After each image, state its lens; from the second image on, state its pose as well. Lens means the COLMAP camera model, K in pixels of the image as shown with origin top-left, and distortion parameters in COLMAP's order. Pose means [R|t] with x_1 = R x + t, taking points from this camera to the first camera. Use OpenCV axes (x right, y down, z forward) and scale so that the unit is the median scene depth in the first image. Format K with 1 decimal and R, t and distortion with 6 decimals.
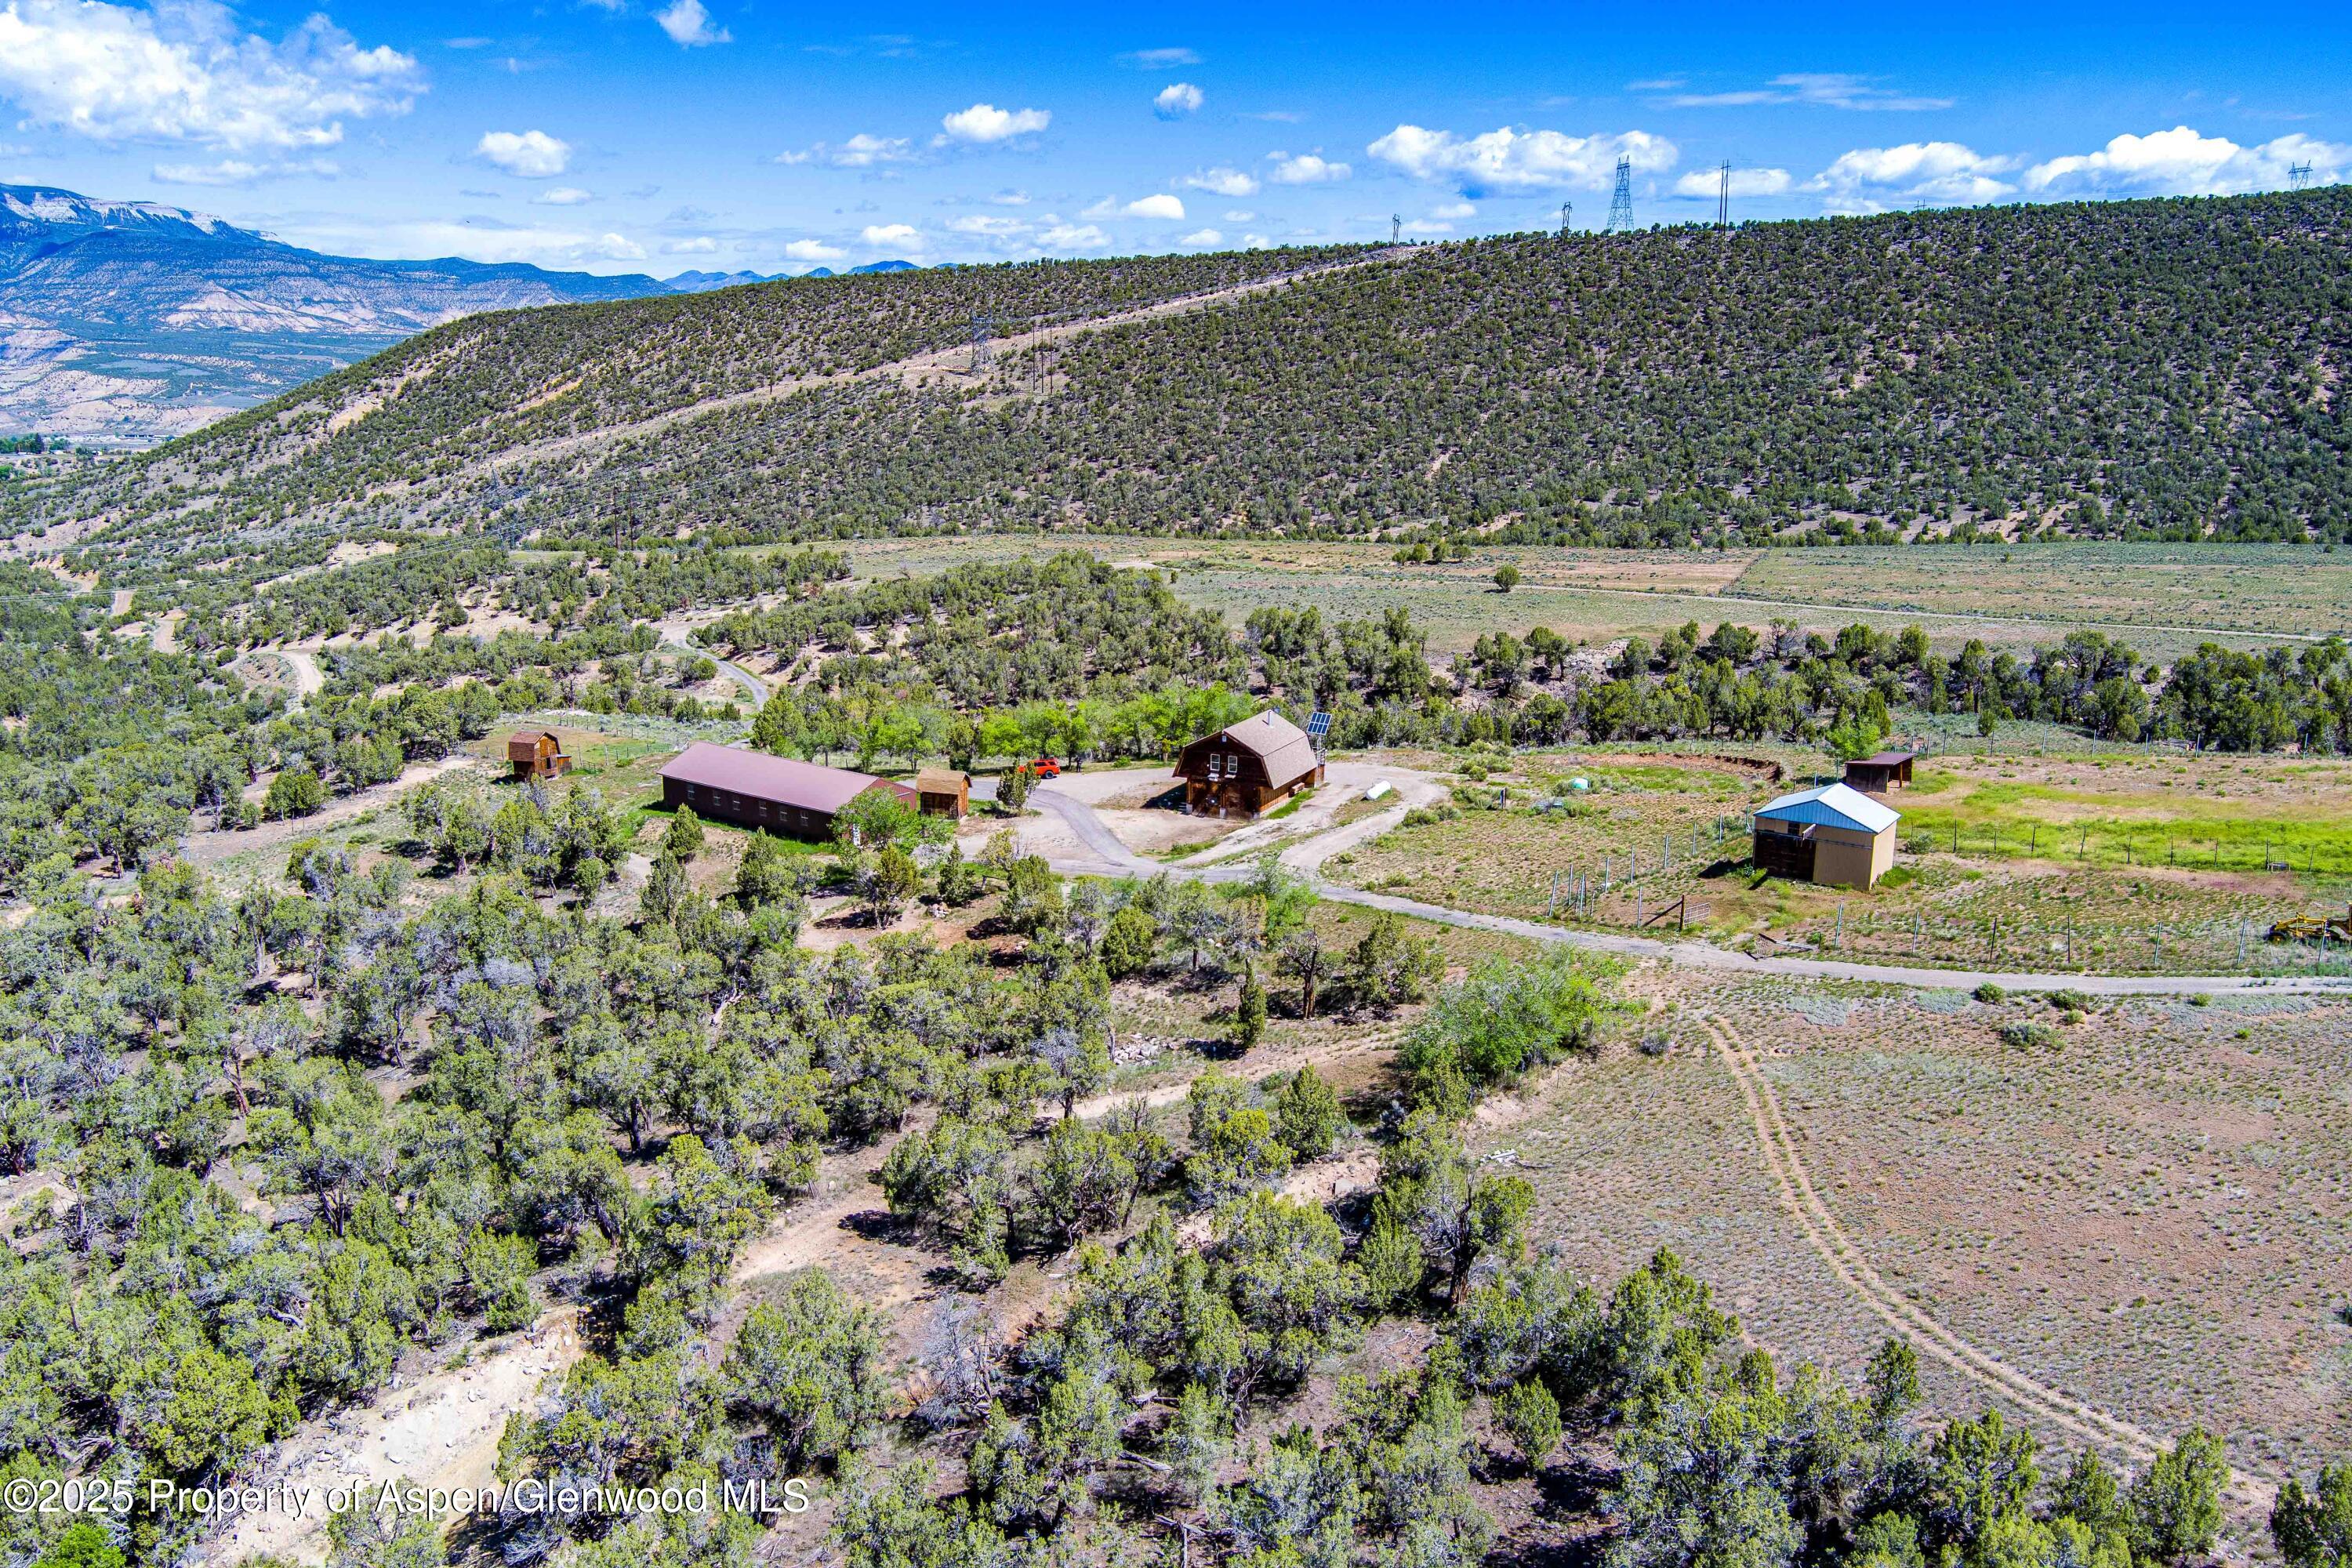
lens RADIAL K [[1897.2, 0, 1169.7], [0, 1897.2, 786.6], [0, 0, 1]] dist [-0.080216, 0.027865]
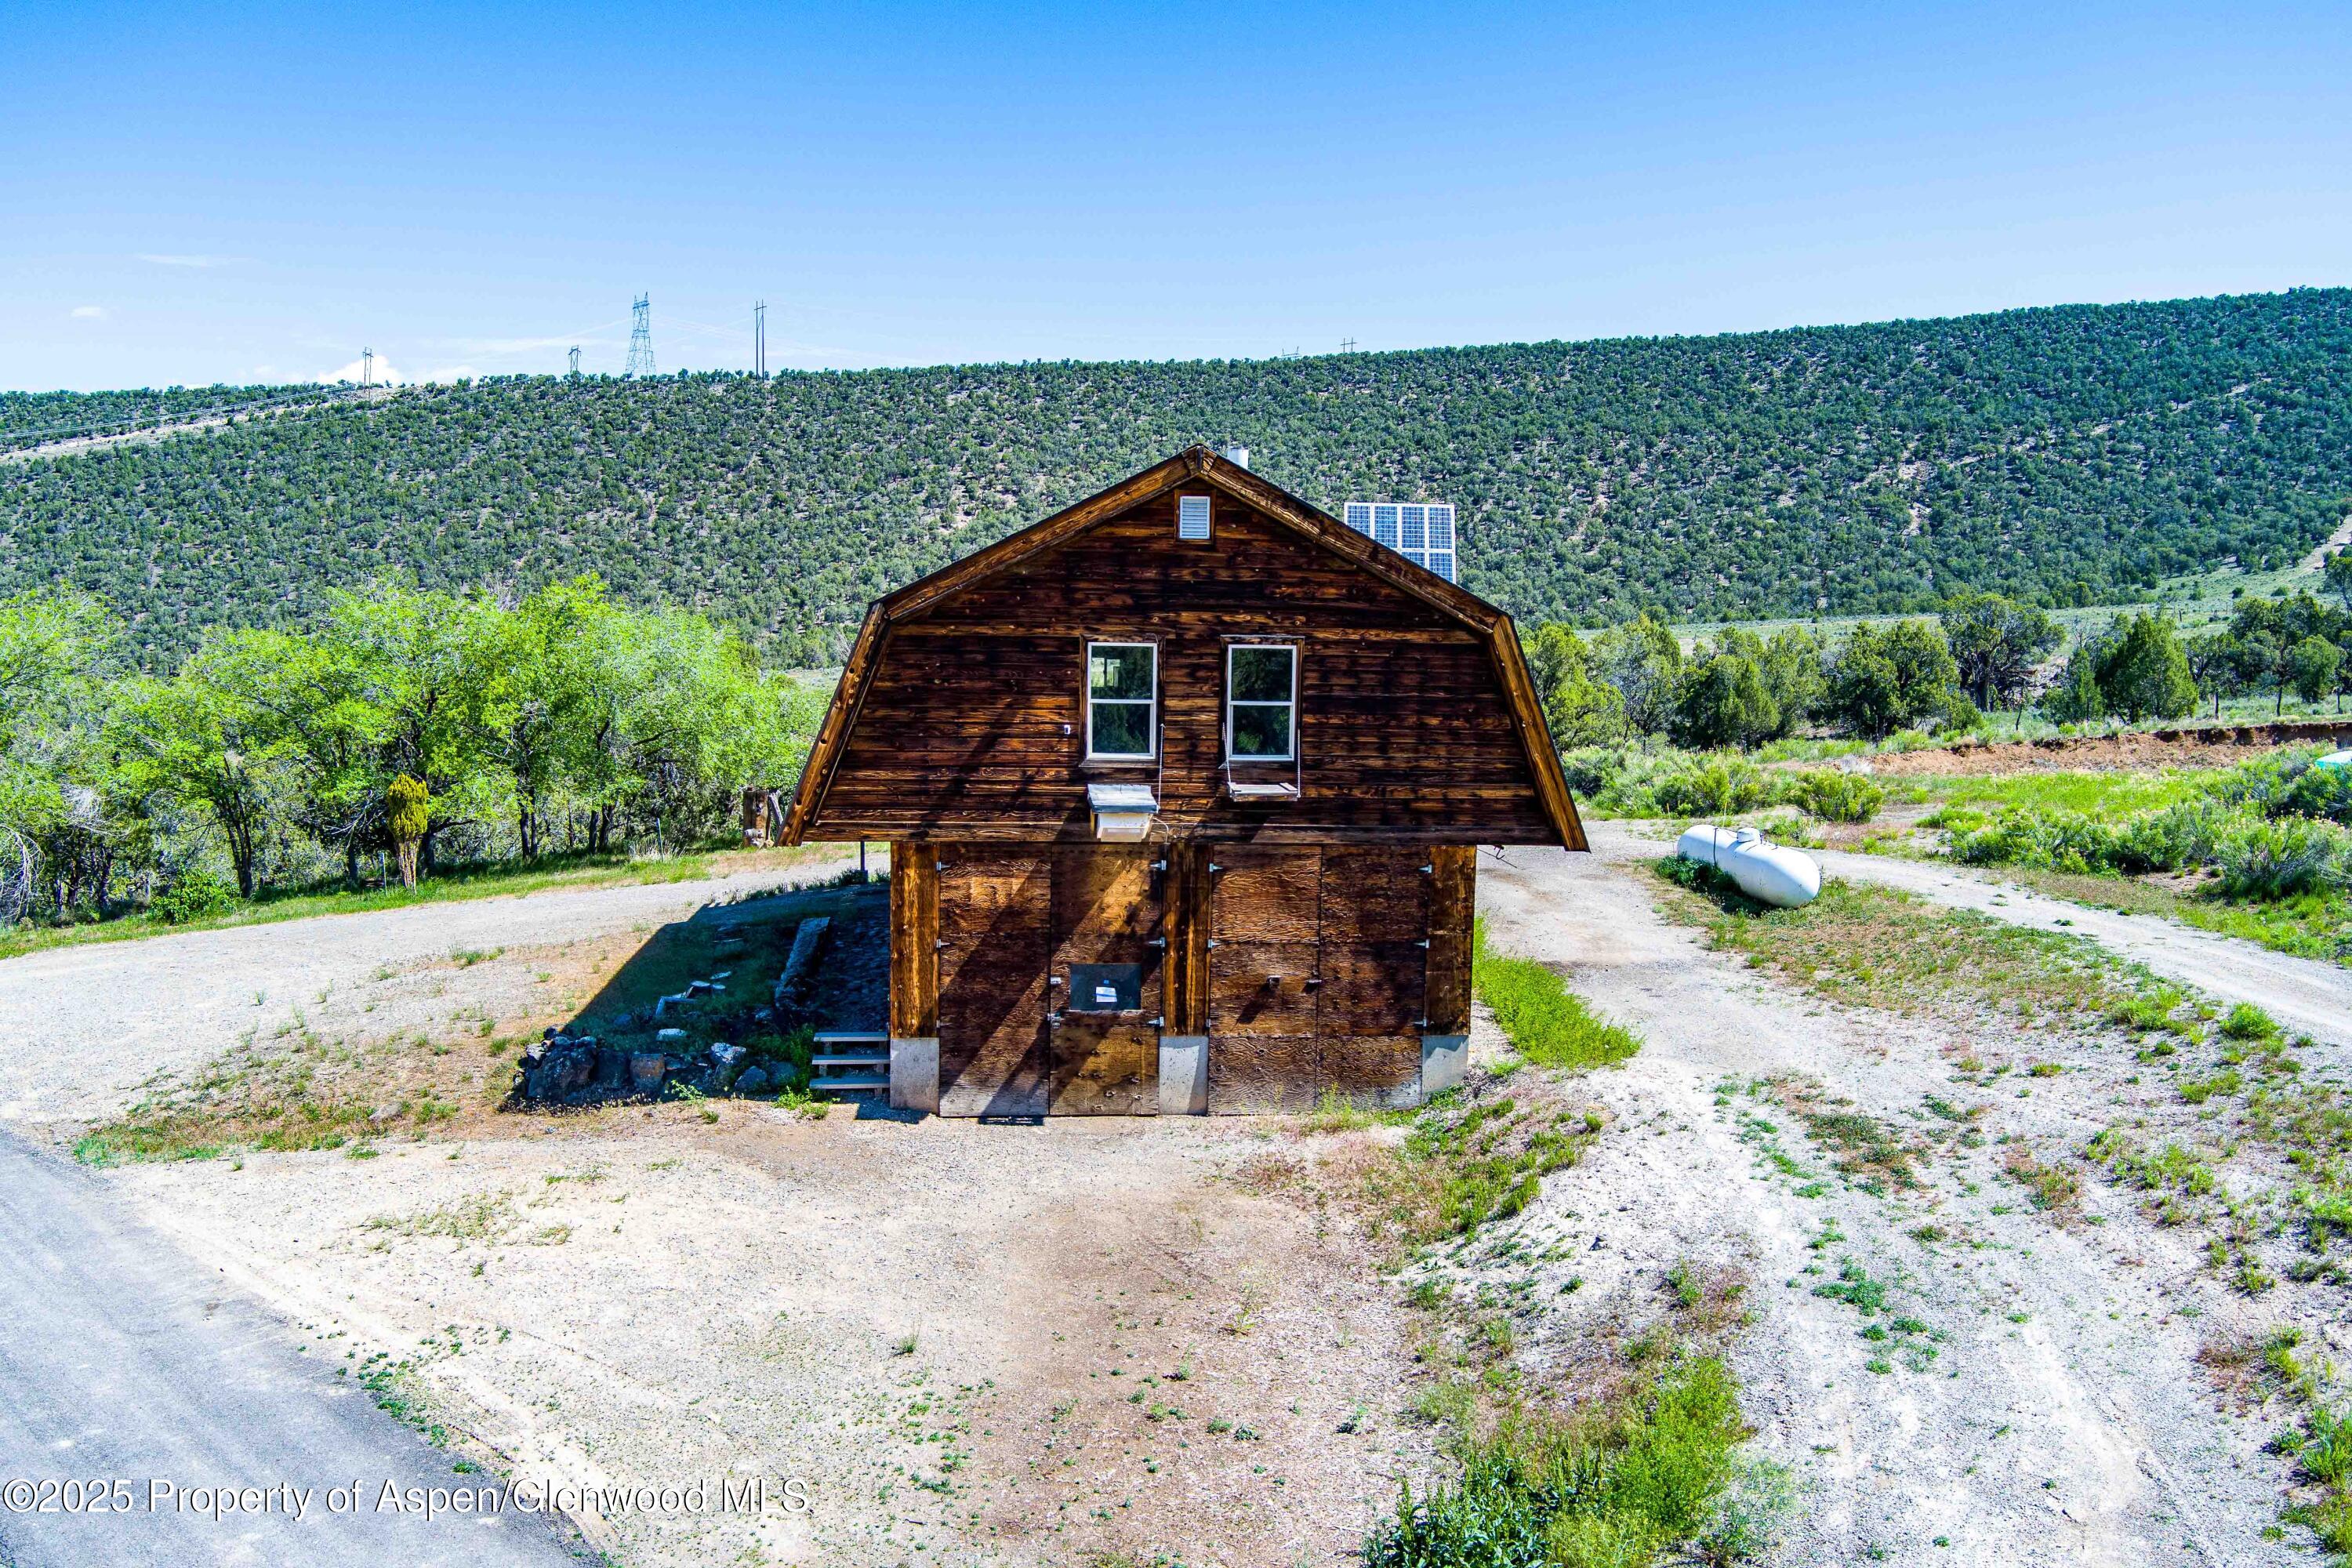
lens RADIAL K [[1897.2, 0, 1170.9], [0, 1897.2, 788.4], [0, 0, 1]] dist [-0.080216, 0.027865]
pose [[0.855652, -0.044742, 0.515615, -0.007964], [0.108328, 0.989671, -0.093891, 0.001197], [-0.506088, 0.136194, 0.851661, 0.163454]]
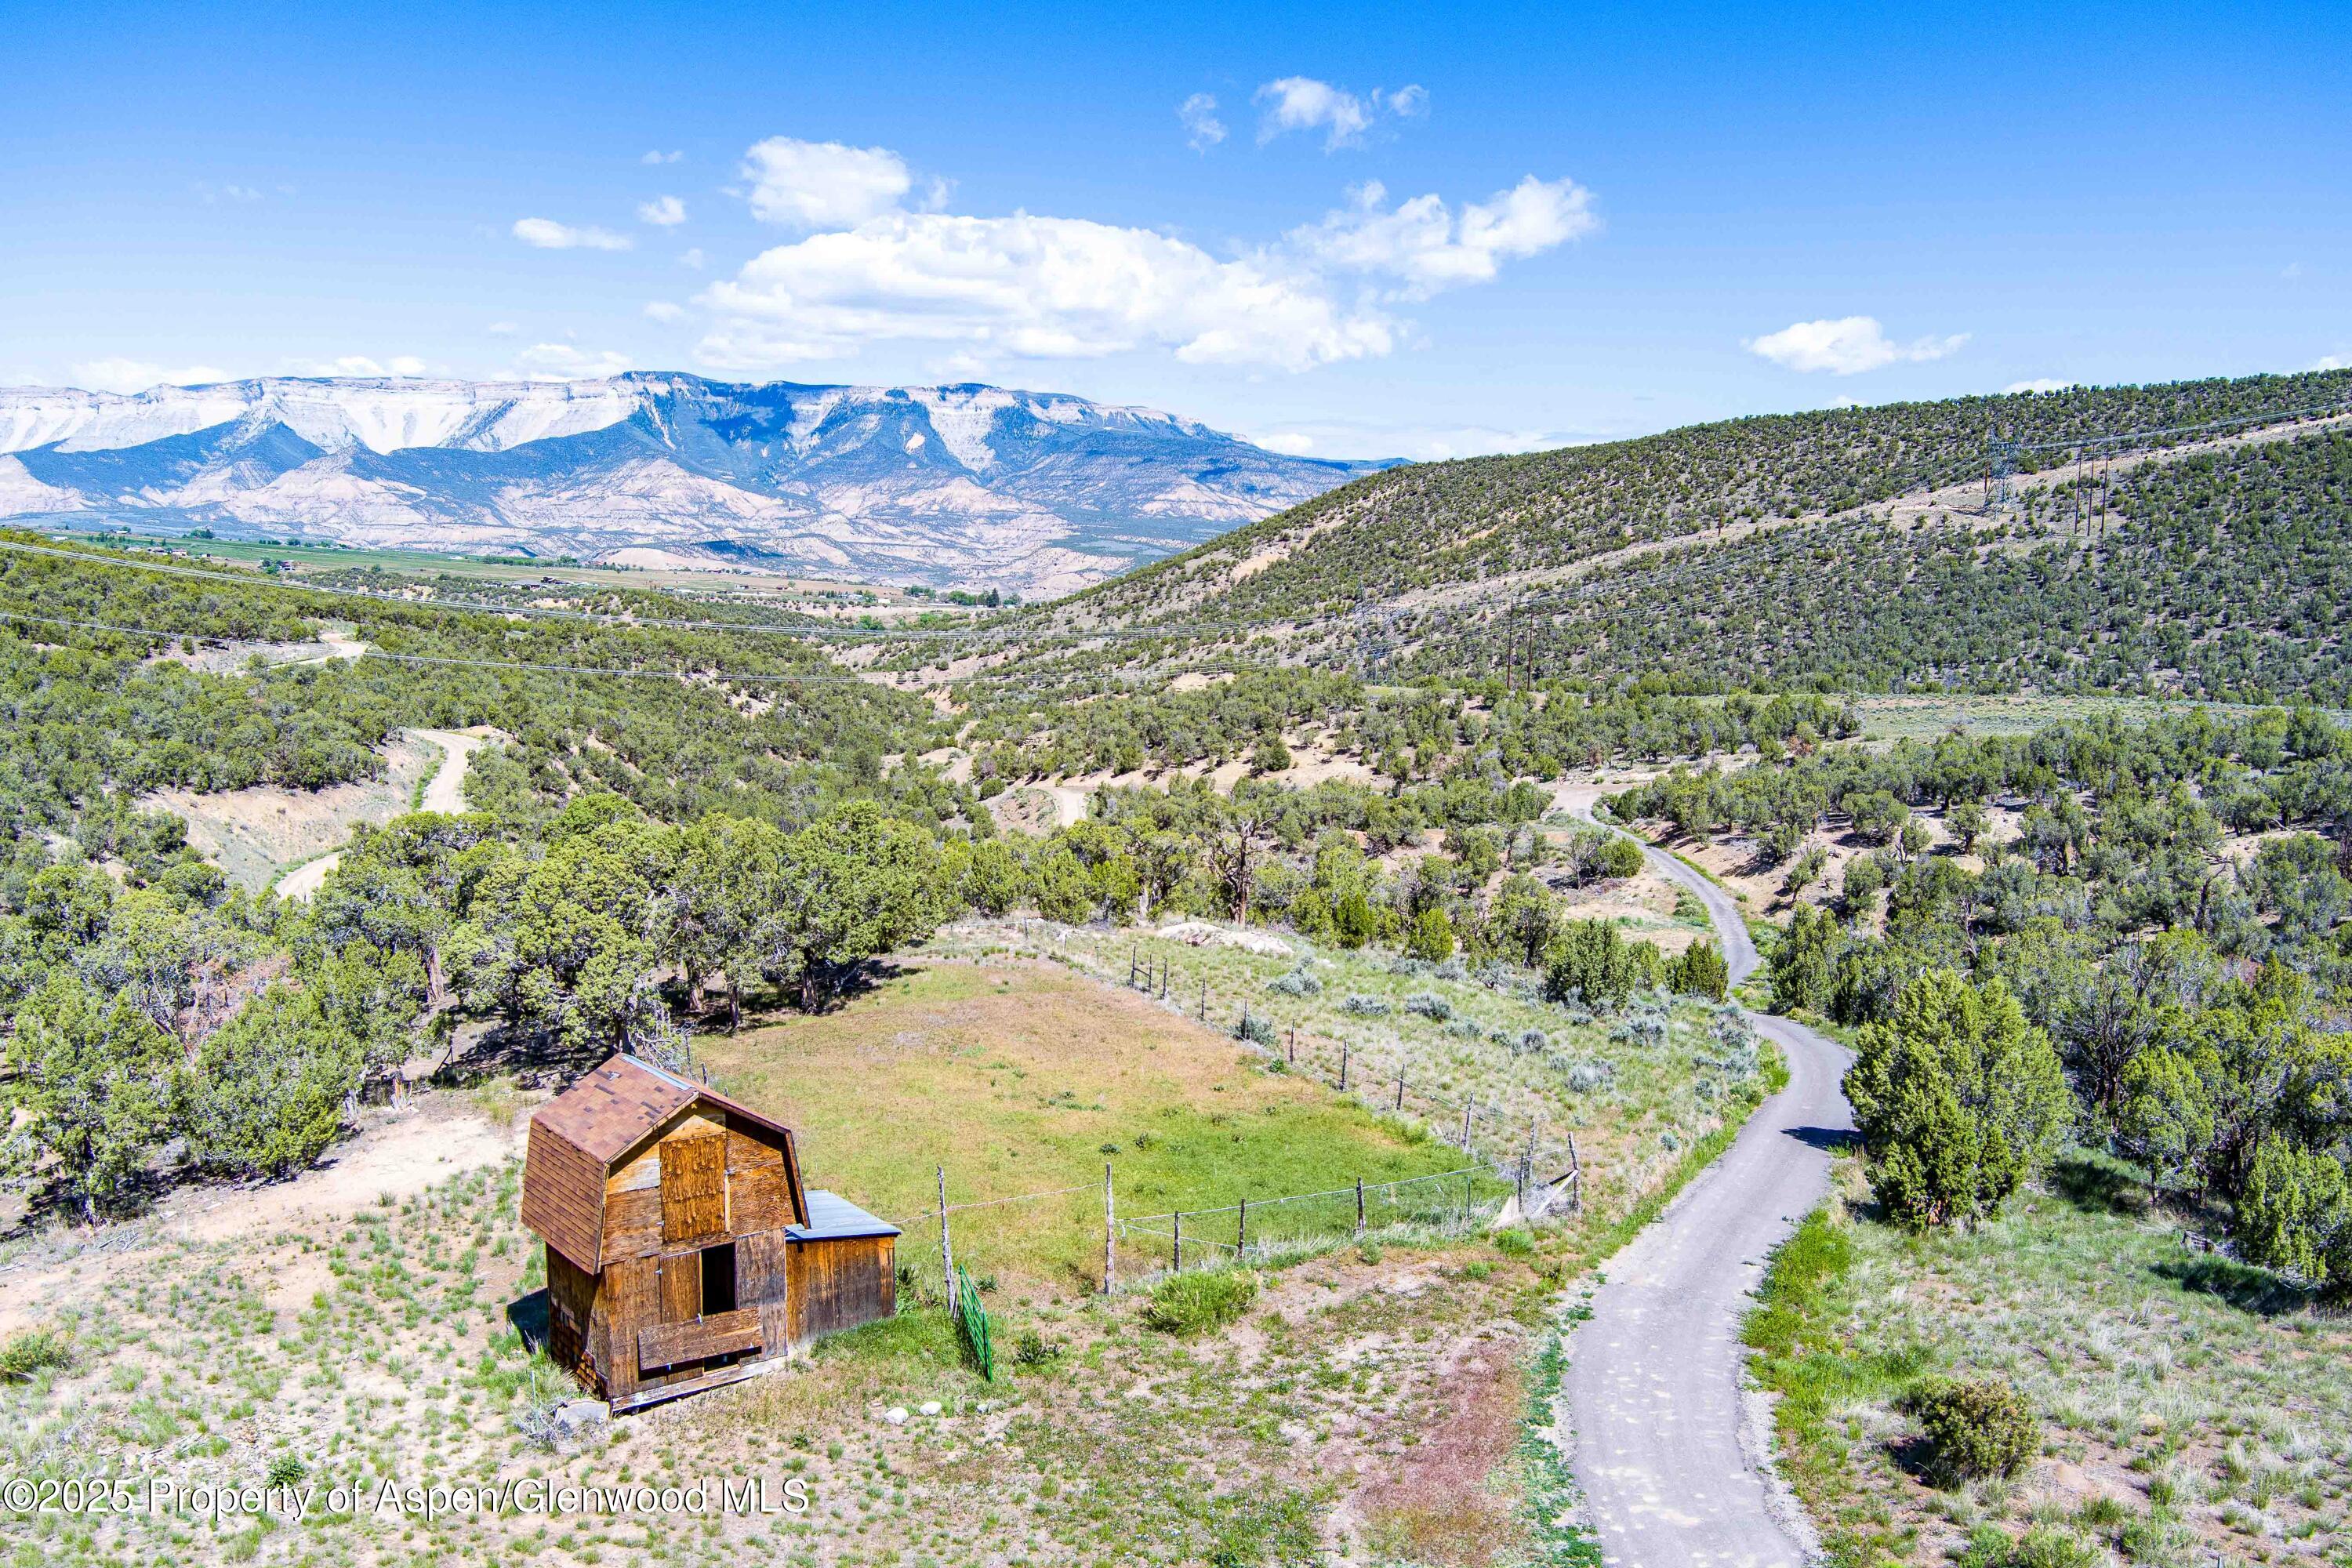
lens RADIAL K [[1897.2, 0, 1169.5], [0, 1897.2, 786.0], [0, 0, 1]] dist [-0.080216, 0.027865]
pose [[0.889412, 0.069001, -0.451869, -0.049253], [-0.116594, 0.990088, -0.078303, -0.010361], [0.441987, 0.122329, 0.888641, 0.190857]]
